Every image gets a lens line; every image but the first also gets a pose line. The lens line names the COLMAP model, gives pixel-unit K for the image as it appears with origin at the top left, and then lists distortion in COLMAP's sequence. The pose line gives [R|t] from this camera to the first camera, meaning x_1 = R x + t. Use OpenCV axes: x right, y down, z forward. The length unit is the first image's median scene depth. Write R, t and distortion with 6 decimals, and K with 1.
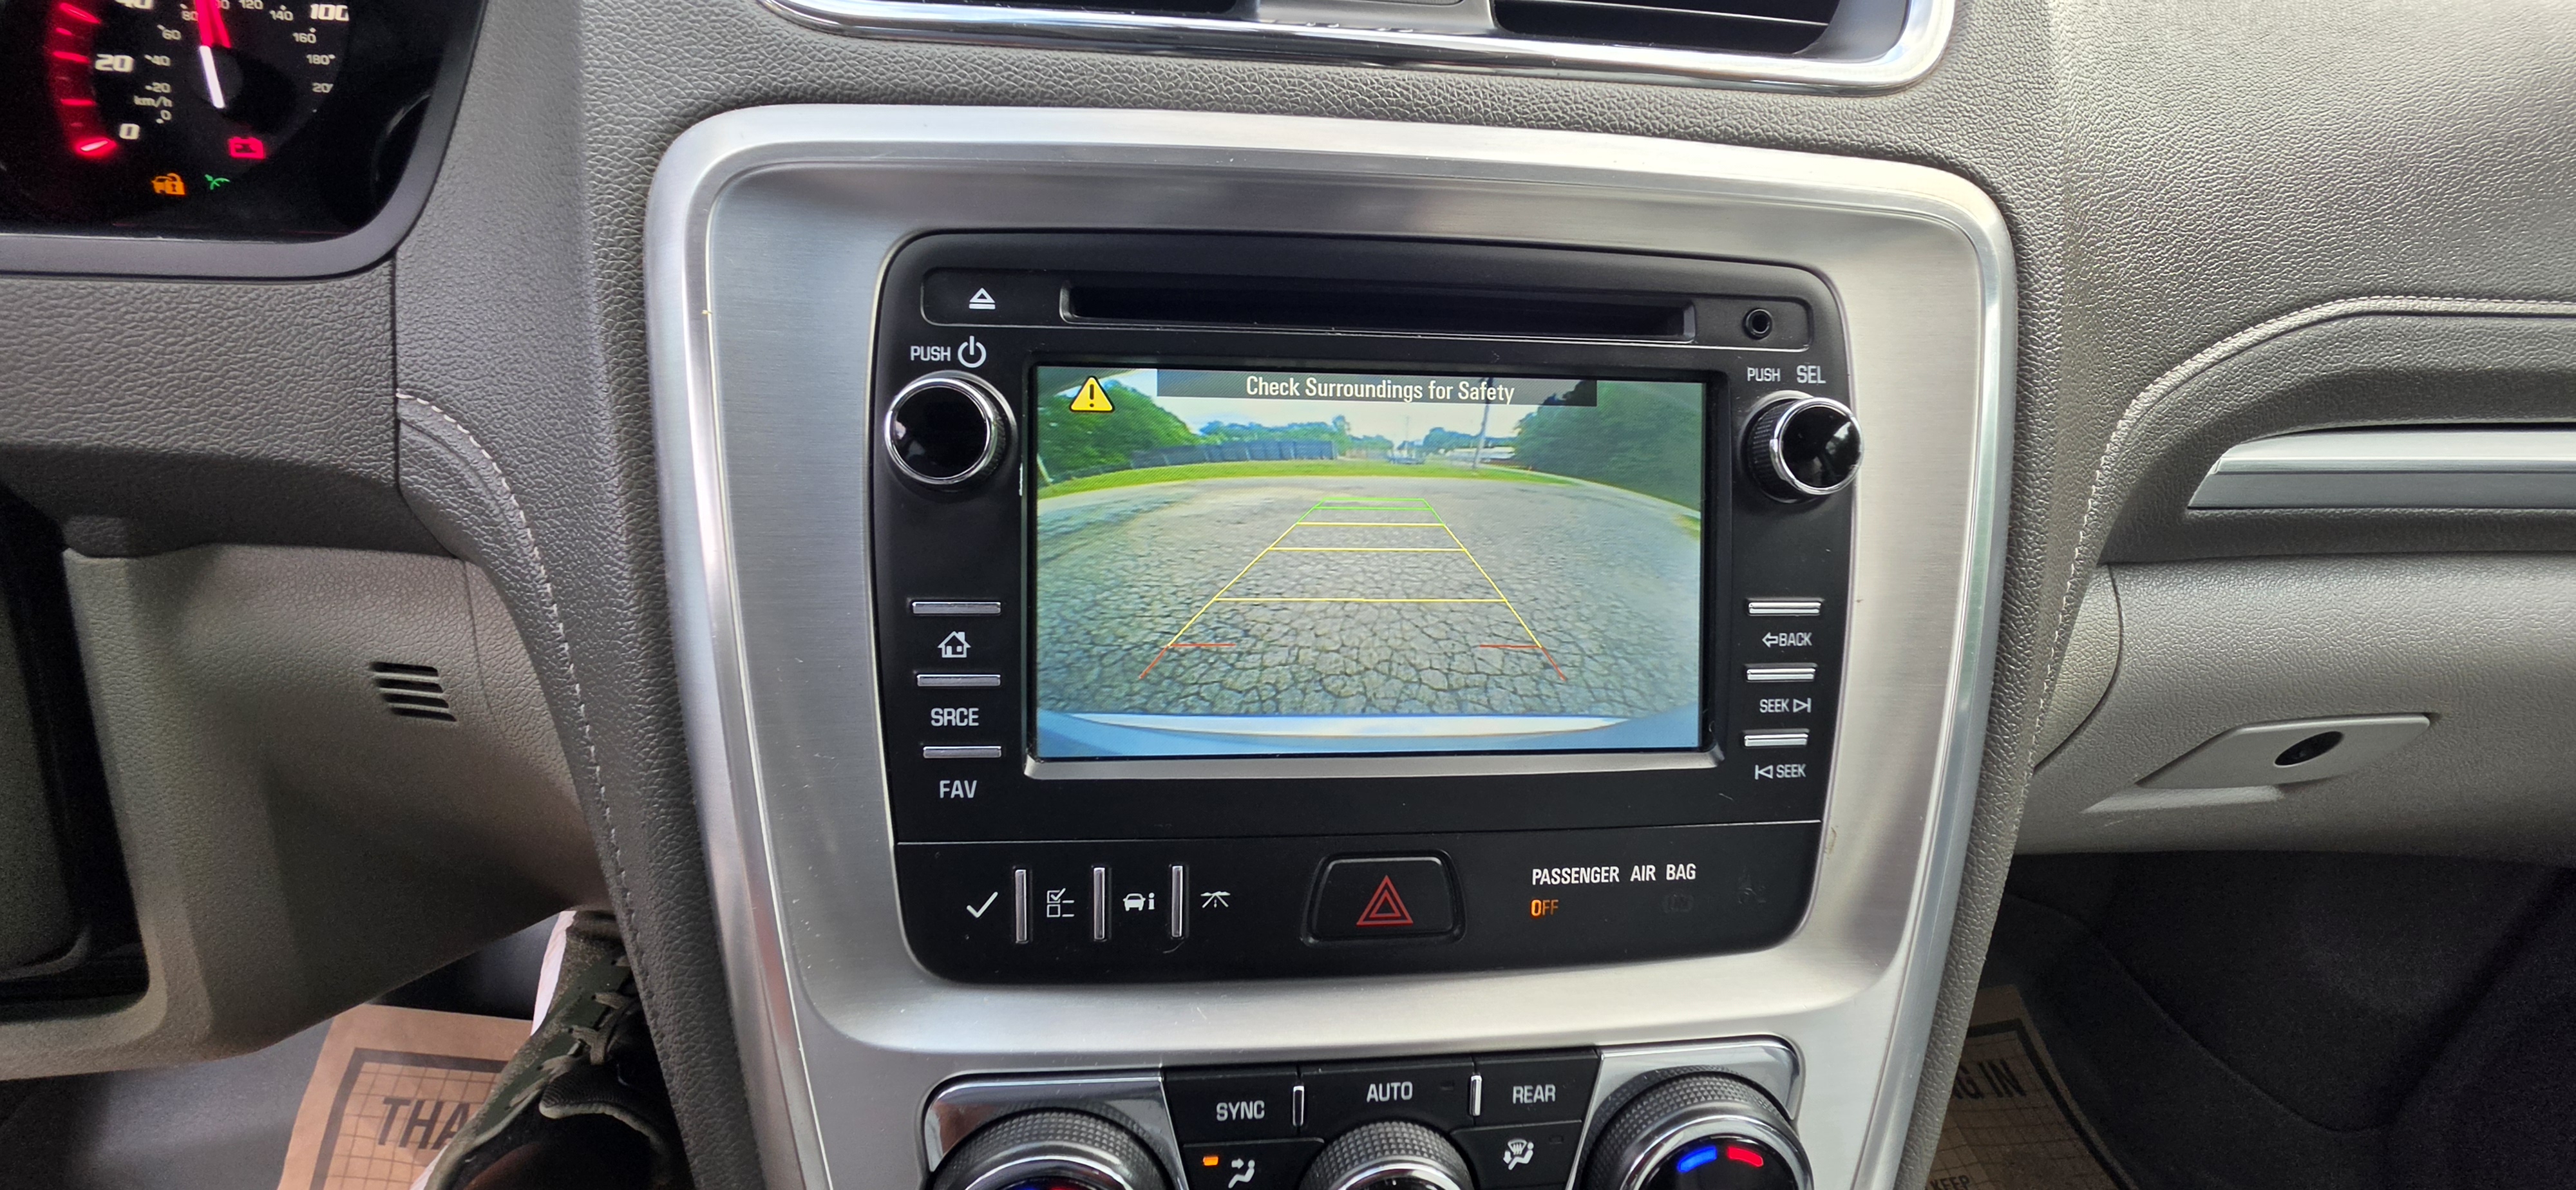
lens RADIAL K [[1037.3, 0, 1281.6], [0, 1037.3, 572.6], [0, 0, 1]] dist [0.001669, -0.000028]
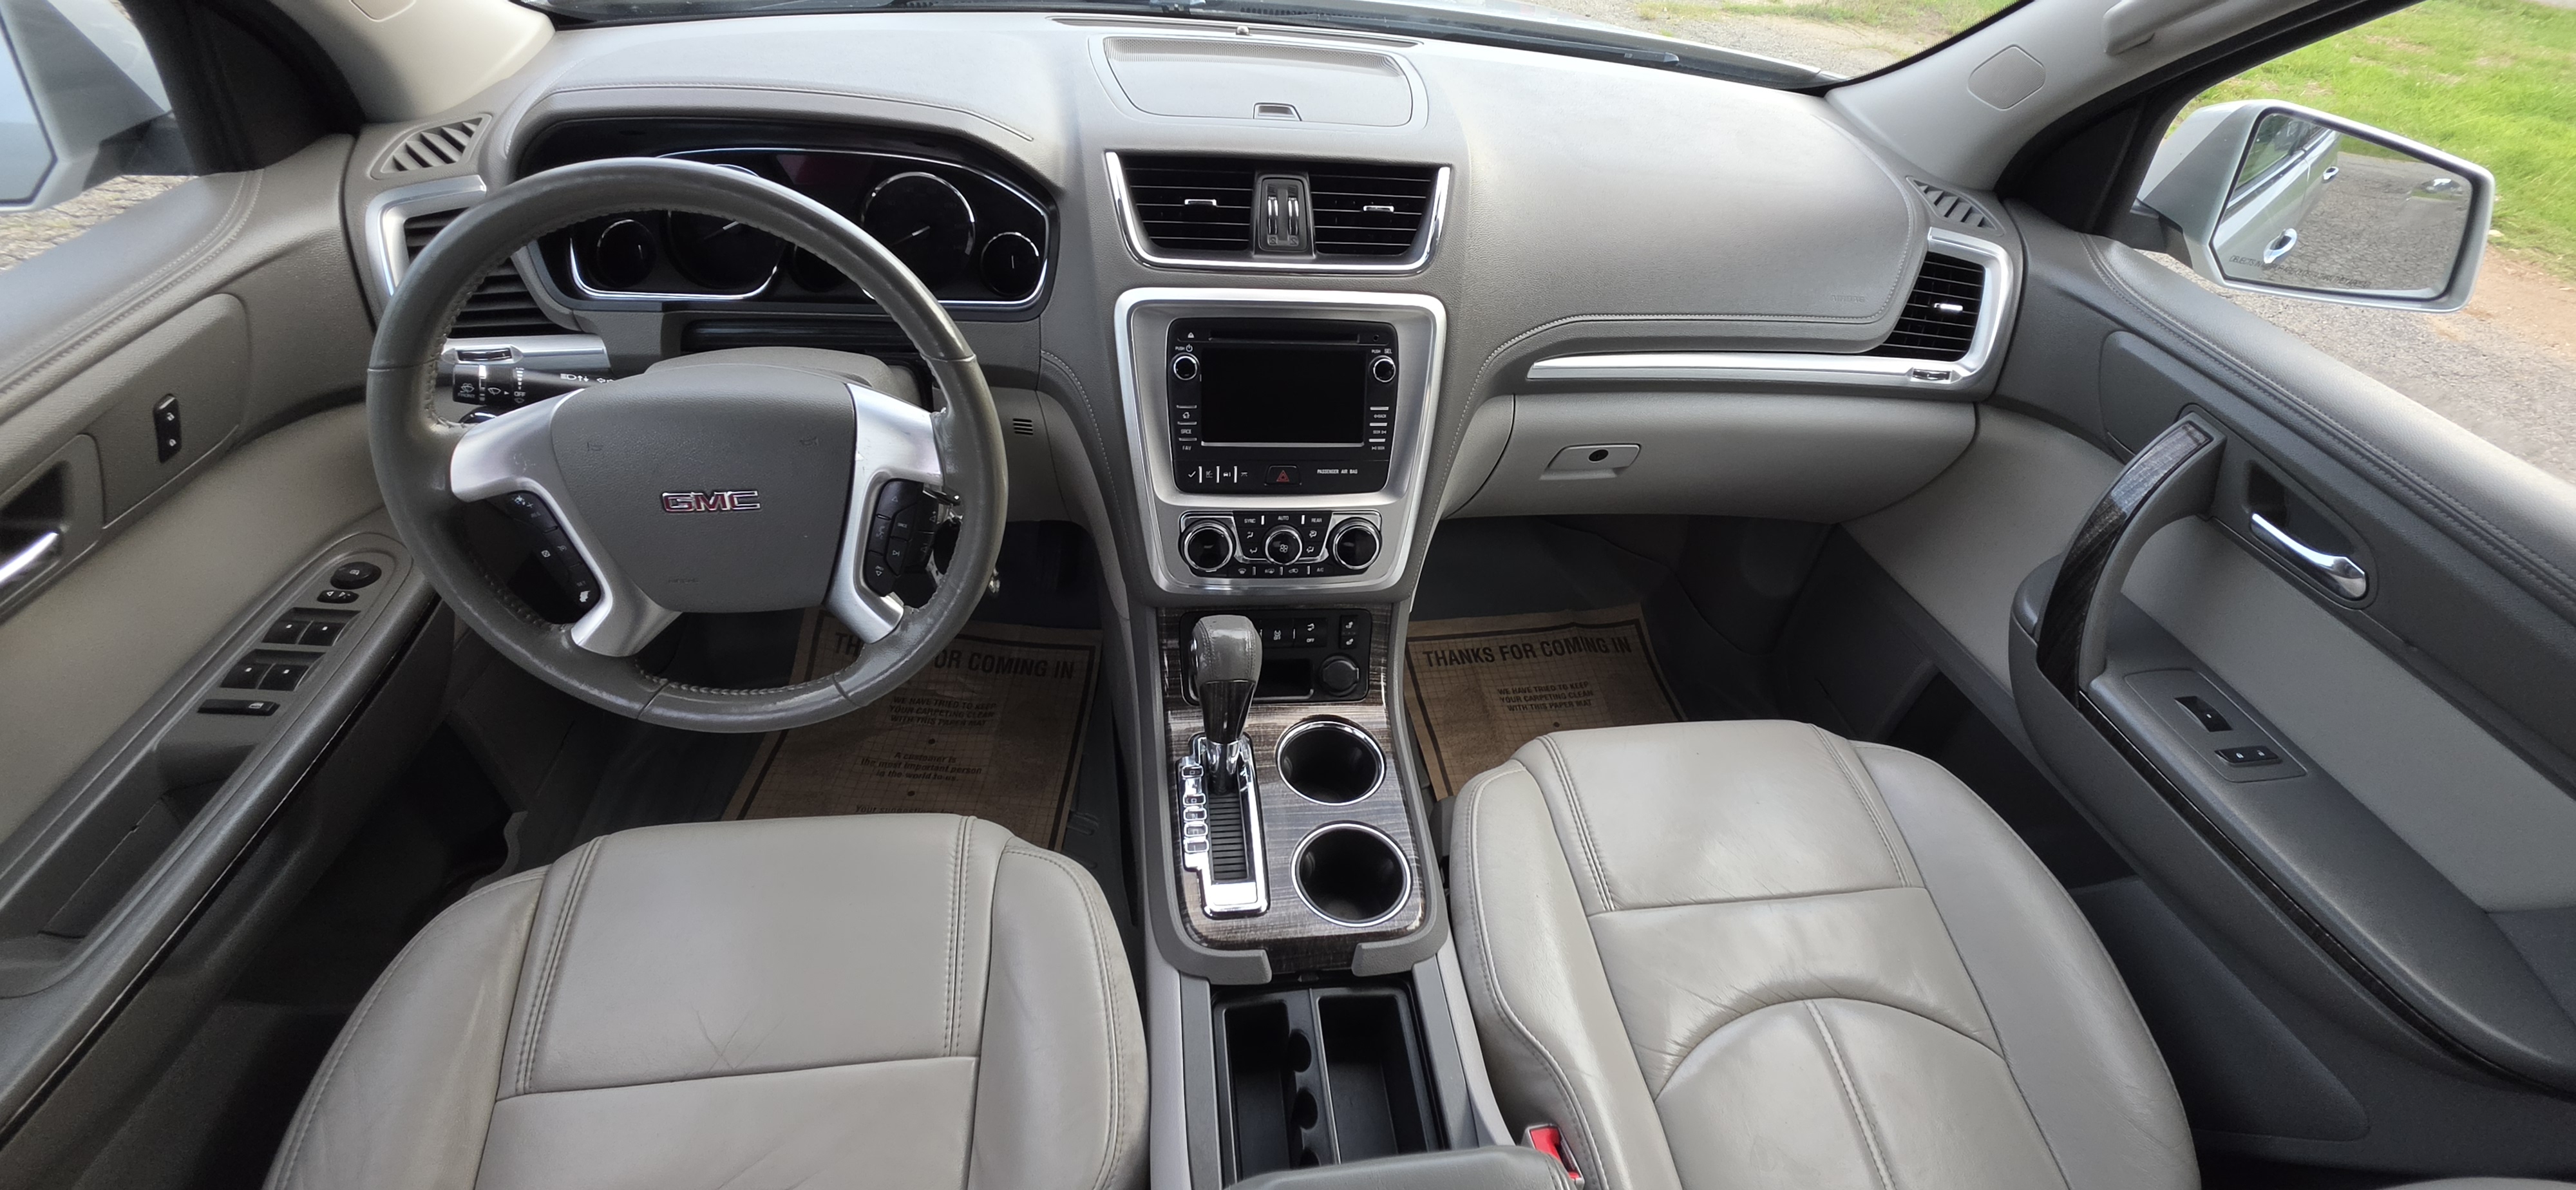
lens RADIAL K [[1037.3, 0, 1289.5], [0, 1037.3, 594.6], [0, 0, 1]] dist [0.001669, -0.000028]
pose [[0.999472, 0.005193, 0.032071, -0.009614], [-0.012405, 0.973355, 0.228969, -0.197899], [-0.030028, -0.229246, 0.972905, -3.375290]]
